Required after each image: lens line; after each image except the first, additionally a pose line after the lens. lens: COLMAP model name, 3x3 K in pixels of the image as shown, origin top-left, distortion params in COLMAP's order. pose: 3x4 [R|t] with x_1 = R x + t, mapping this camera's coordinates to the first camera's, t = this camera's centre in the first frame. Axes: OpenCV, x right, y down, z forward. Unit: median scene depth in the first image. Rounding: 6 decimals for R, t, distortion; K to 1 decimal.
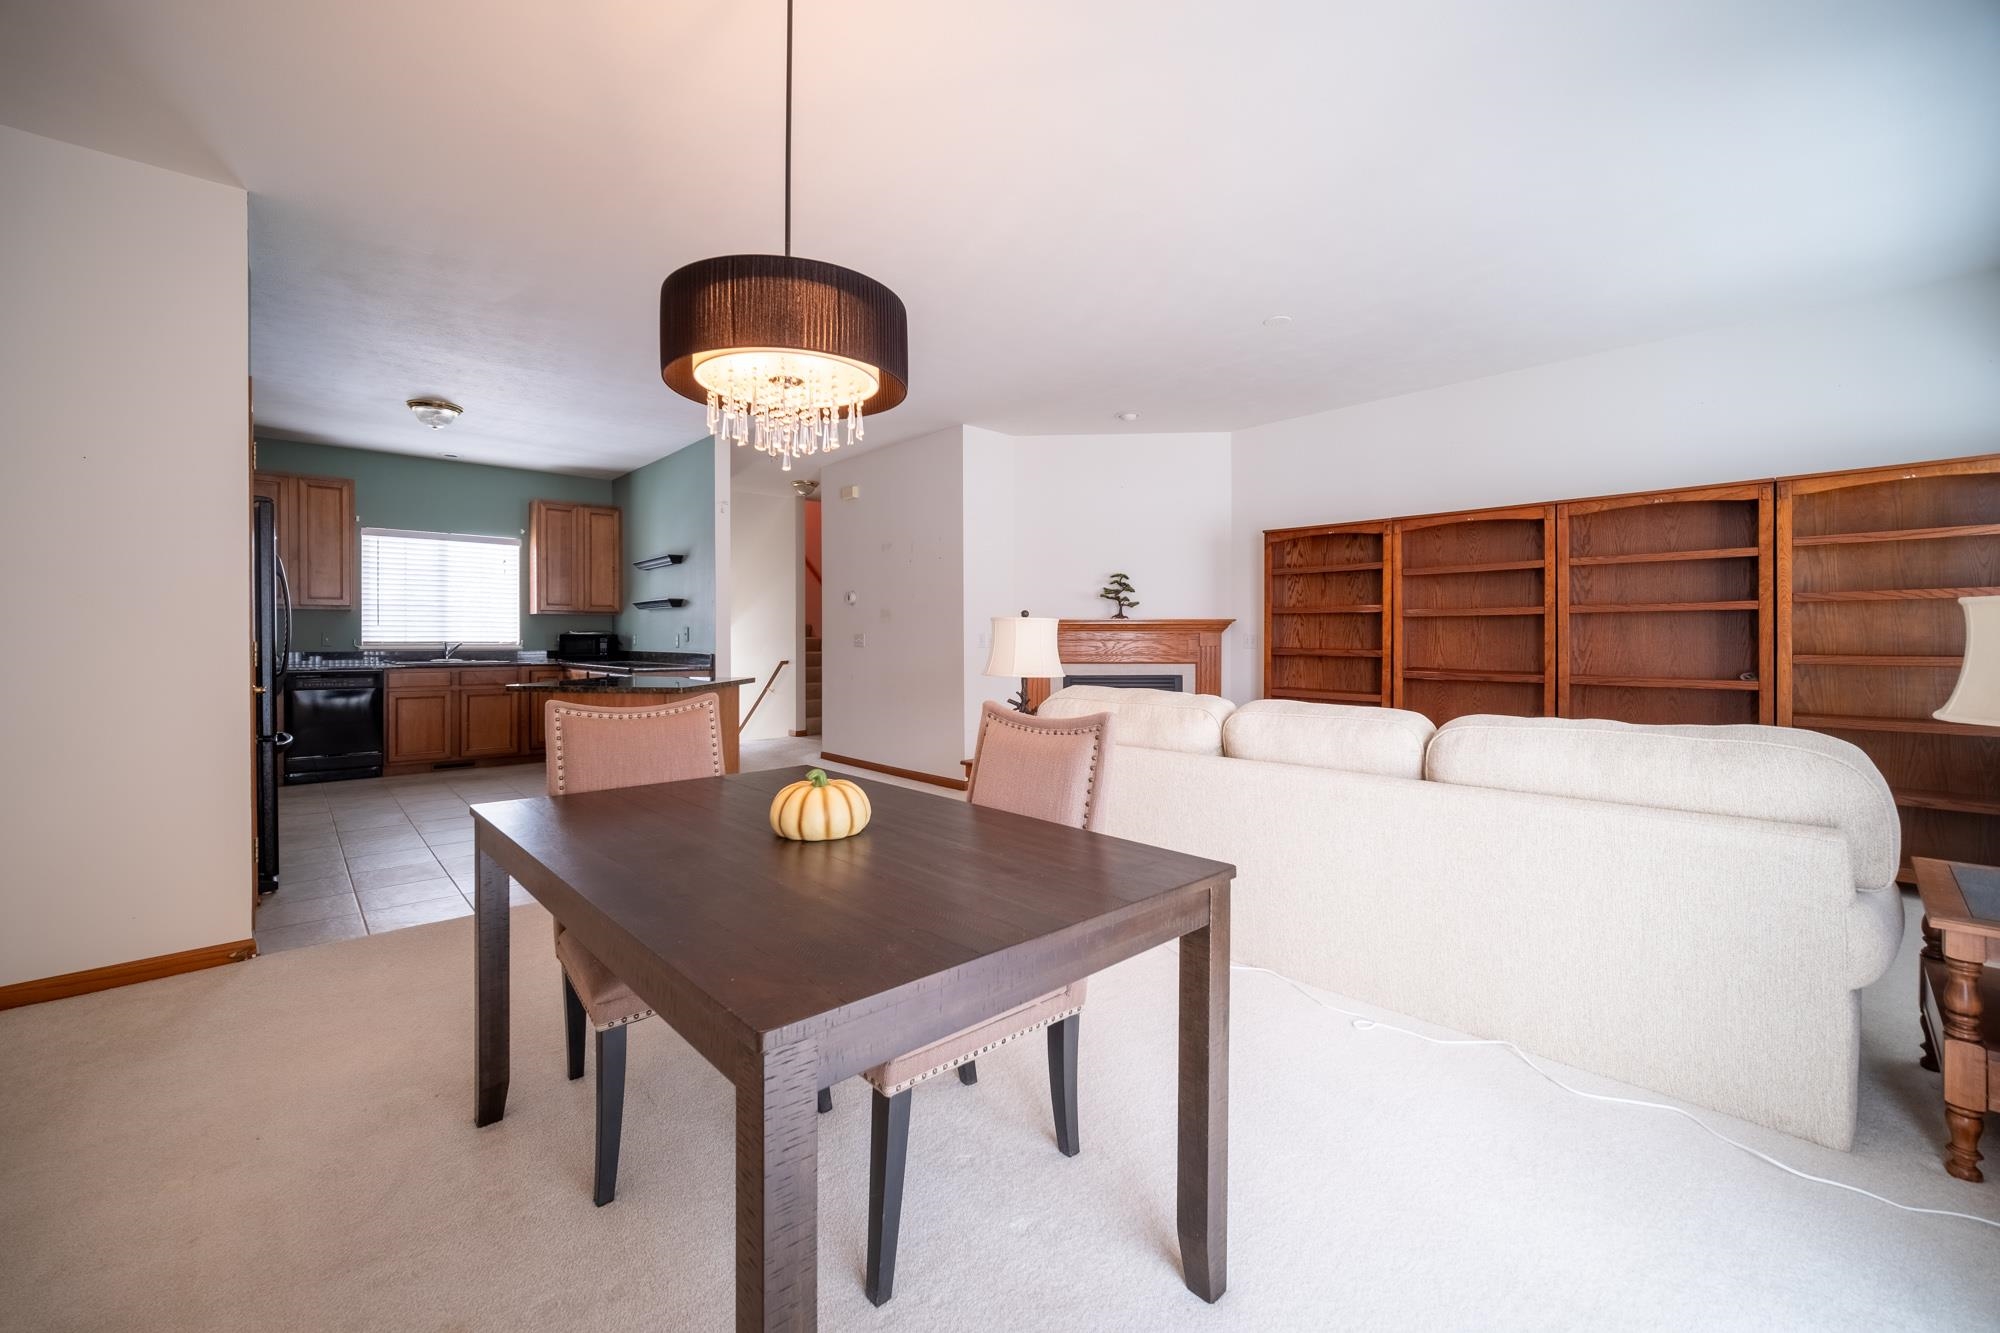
lens RADIAL K [[914.9, 0, 1022.7], [0, 914.9, 637.3], [0, 0, 1]] dist [-0.000609, 0.000180]
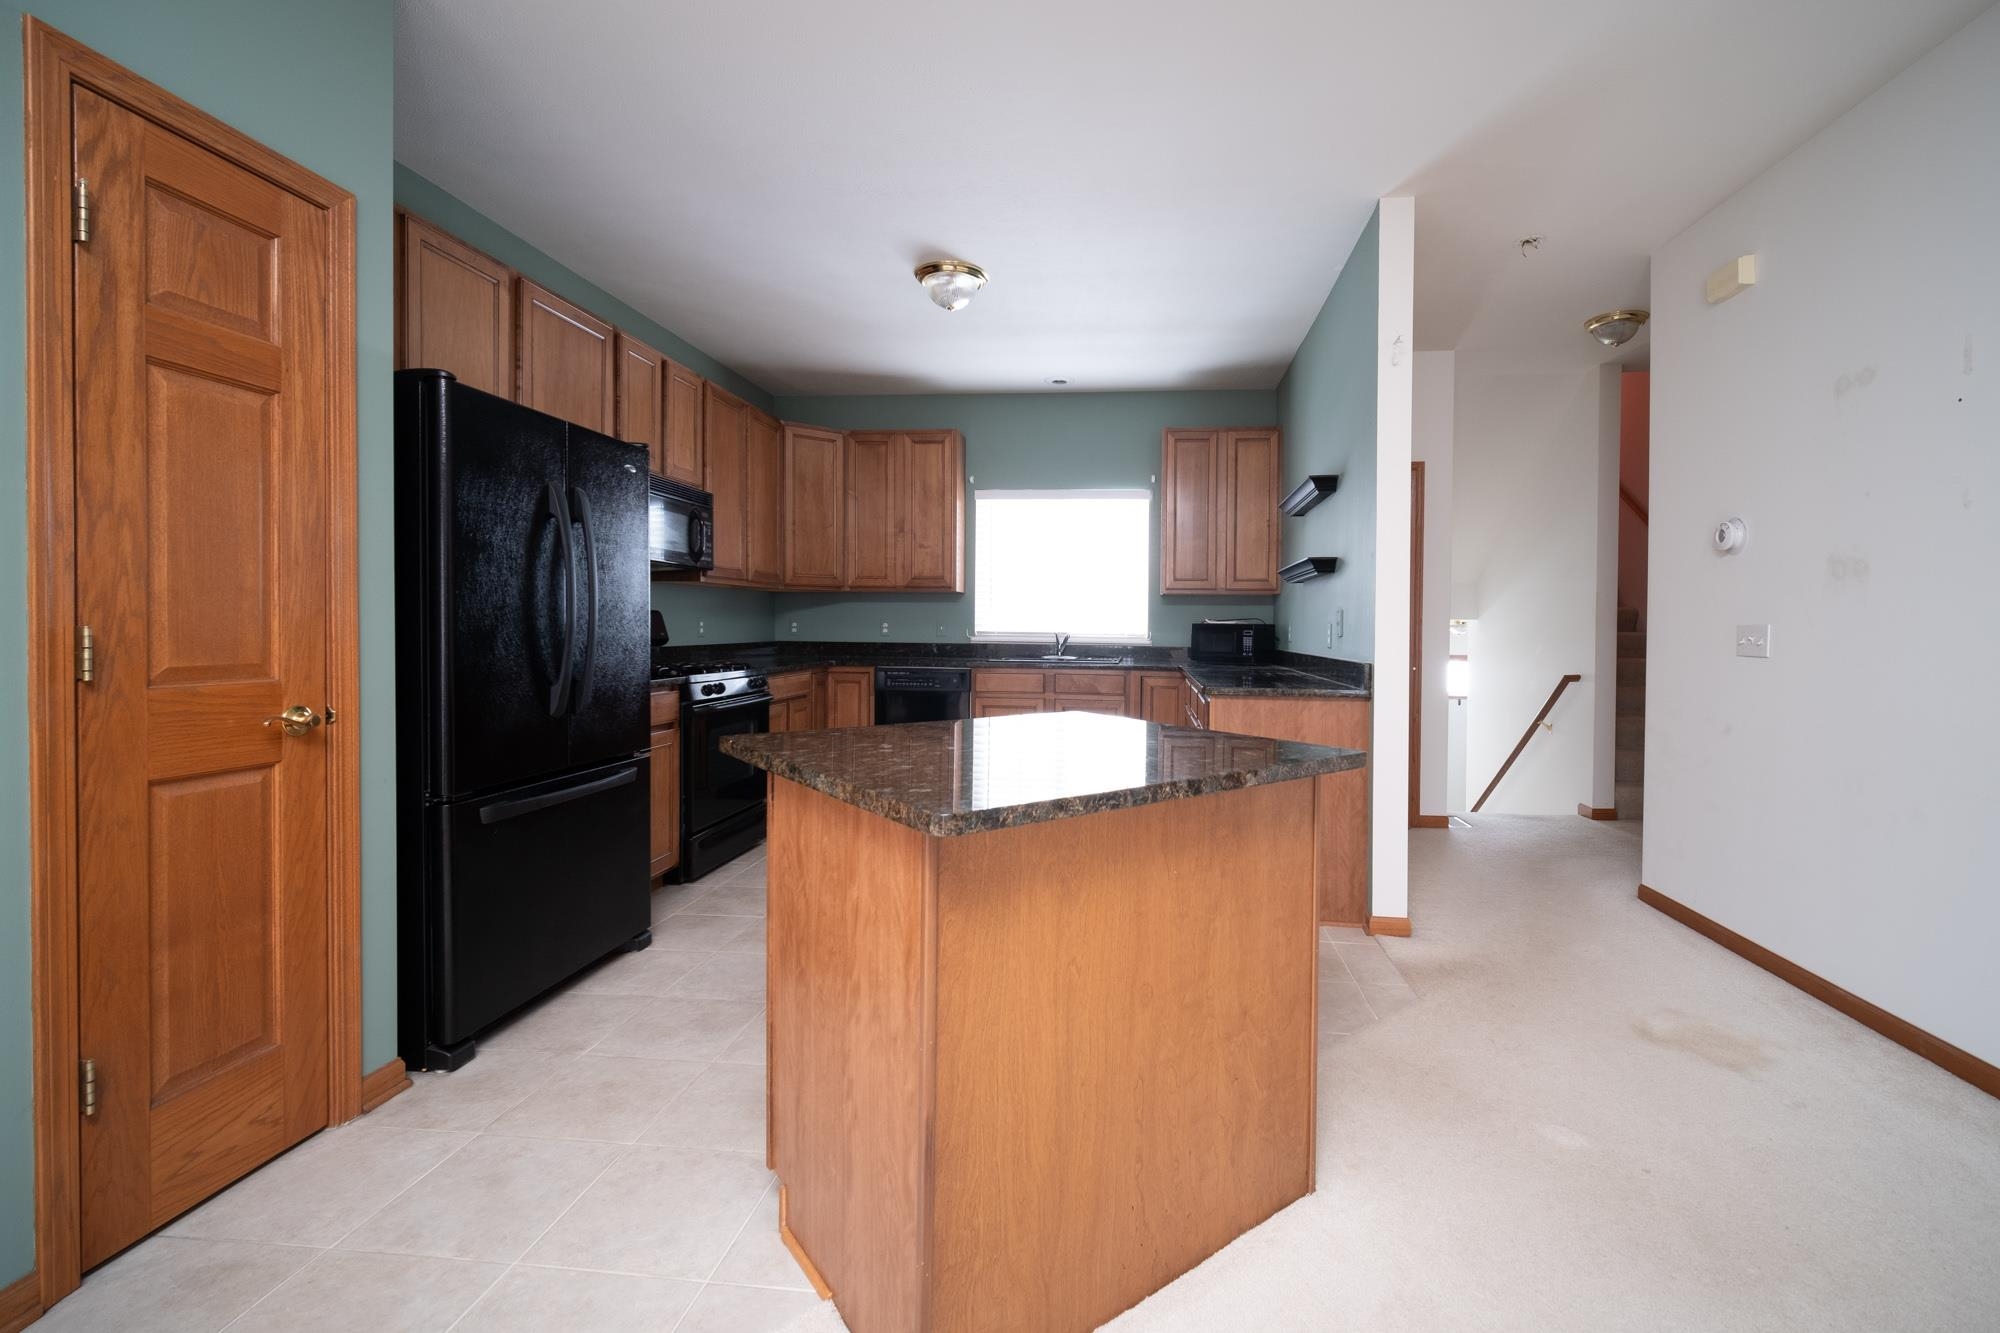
lens RADIAL K [[914.9, 0, 1022.7], [0, 914.9, 637.3], [0, 0, 1]] dist [-0.000609, 0.000180]
pose [[0.673863, 0.014406, -0.738715, -0.093399], [-0.009972, 0.999896, 0.010402, 0.000737], [0.738789, 0.000357, 0.673937, 0.470426]]
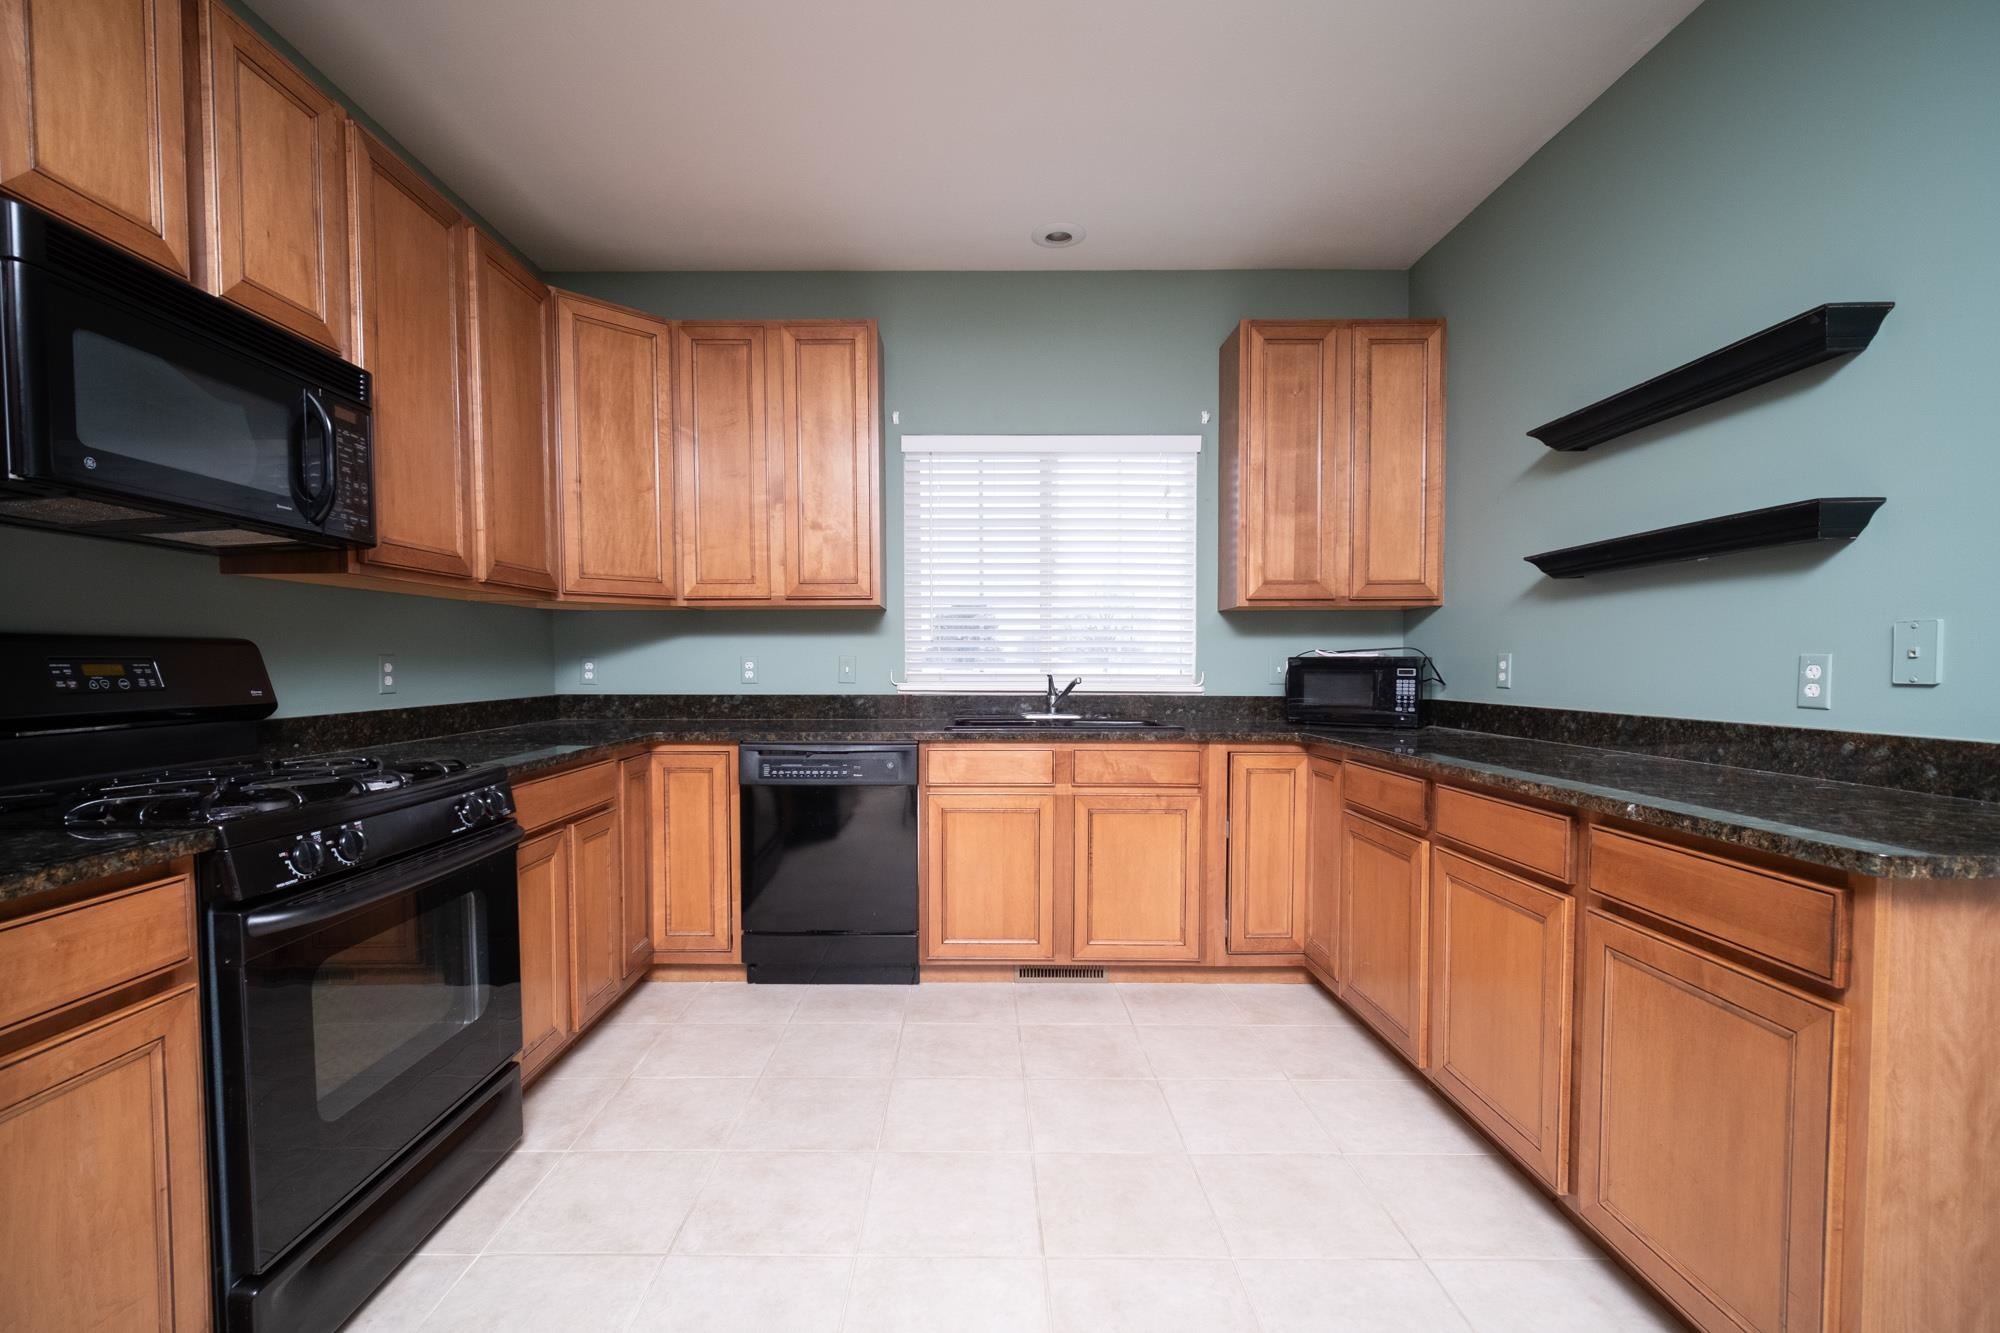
lens RADIAL K [[893.5, 0, 974.4], [0, 893.5, 693.5], [0, 0, 1]] dist [-0.000066, -0.000625]
pose [[0.768218, 0.020069, -0.639873, -0.378399], [0.000603, 0.999485, 0.032072, -0.000583], [0.640188, -0.025024, 0.767811, 0.639150]]
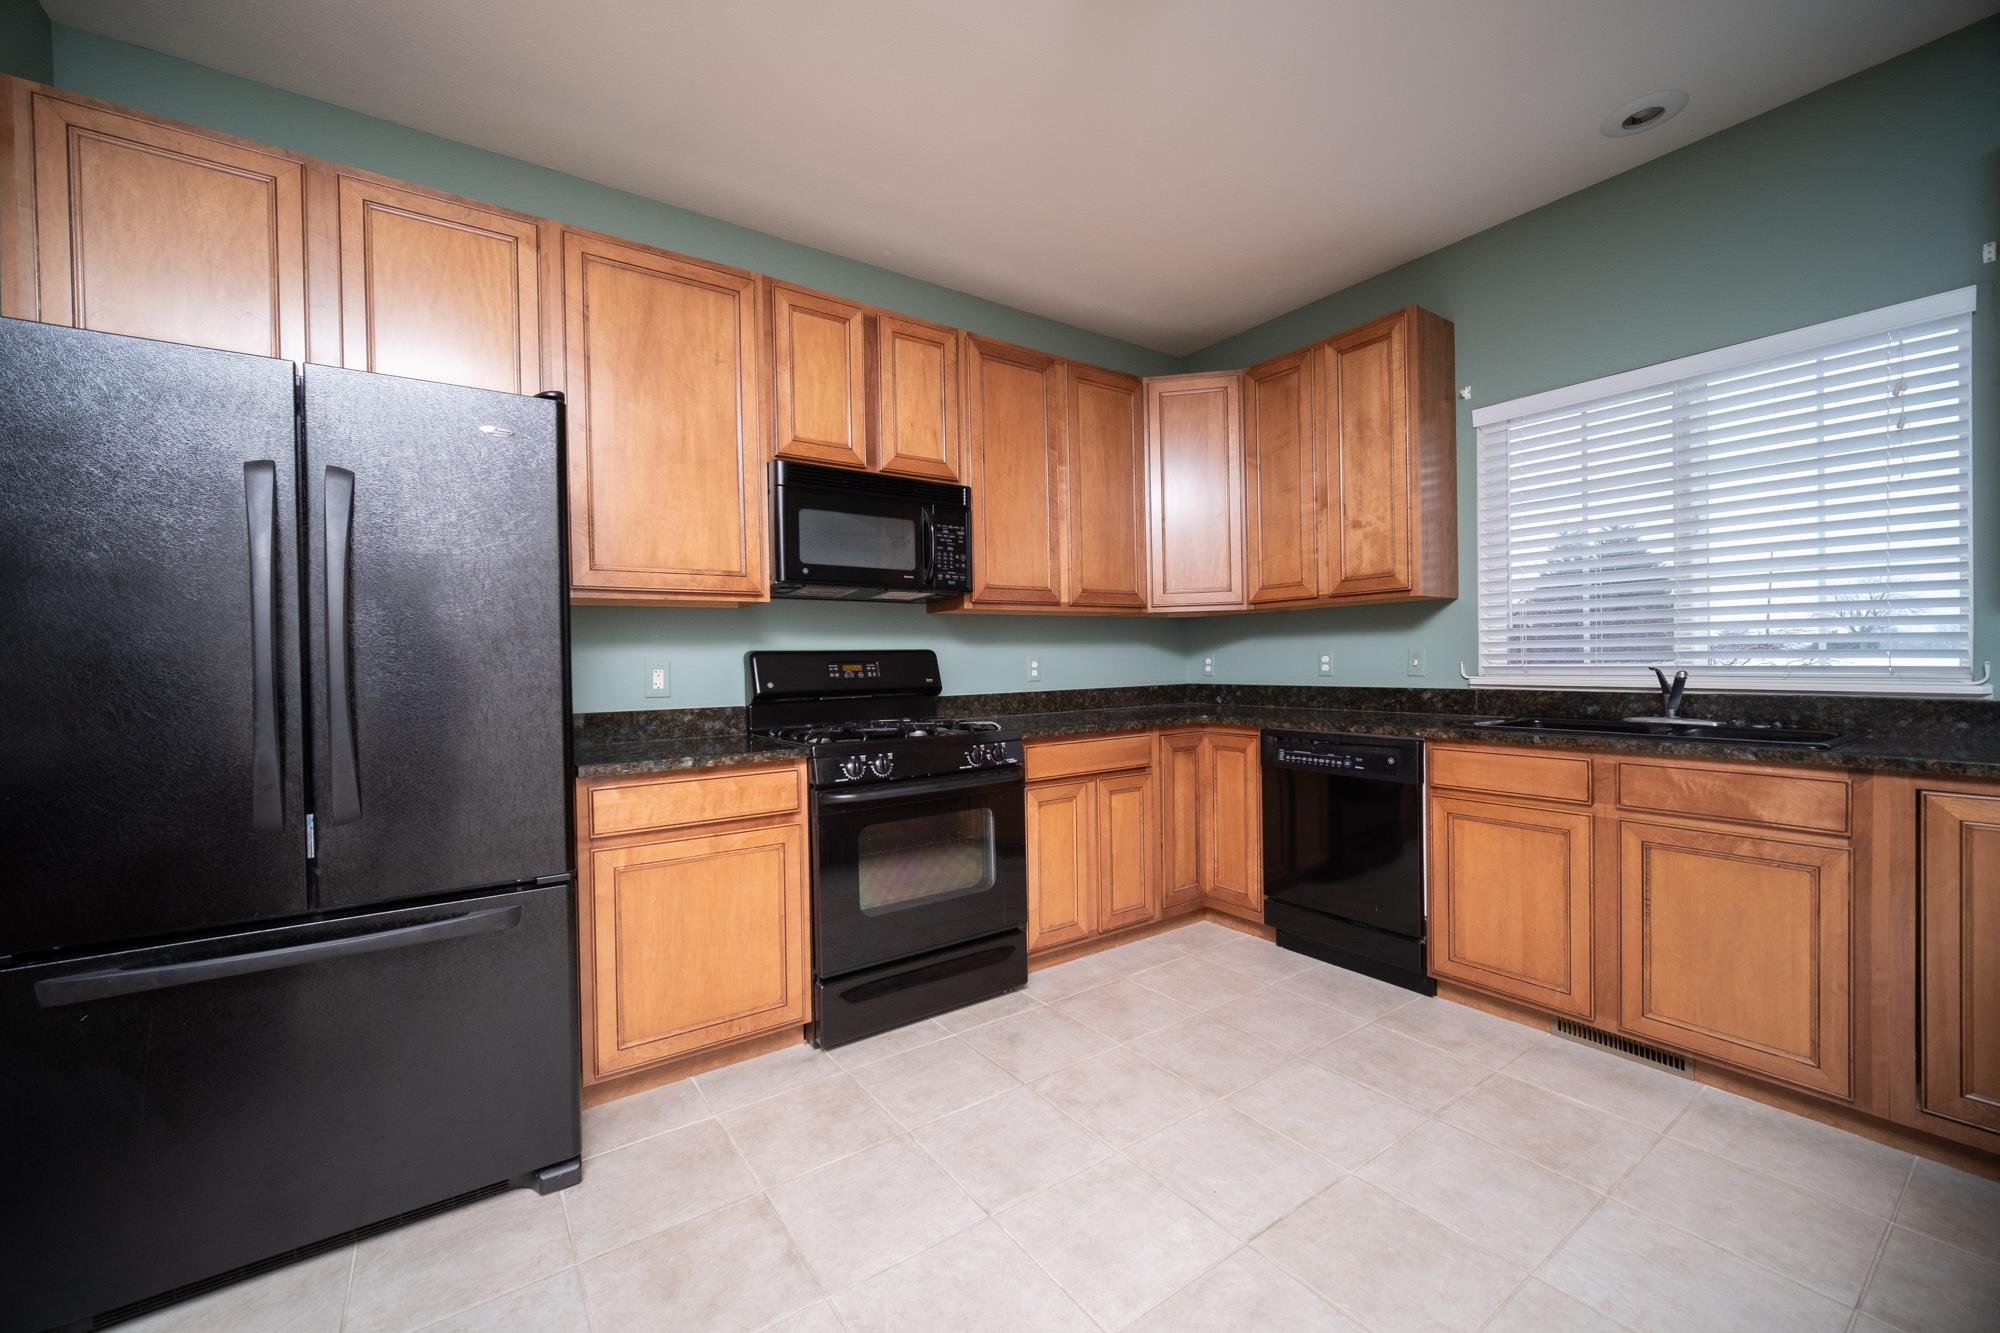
lens RADIAL K [[788.4, 0, 960.2], [0, 788.4, 671.0], [0, 0, 1]] dist [-0.000215, -0.004913]
pose [[-0.103529, 0.011655, -0.994558, -0.304356], [0.014300, 0.999845, 0.010228, -0.001183], [0.994524, -0.013164, -0.103680, 0.762358]]
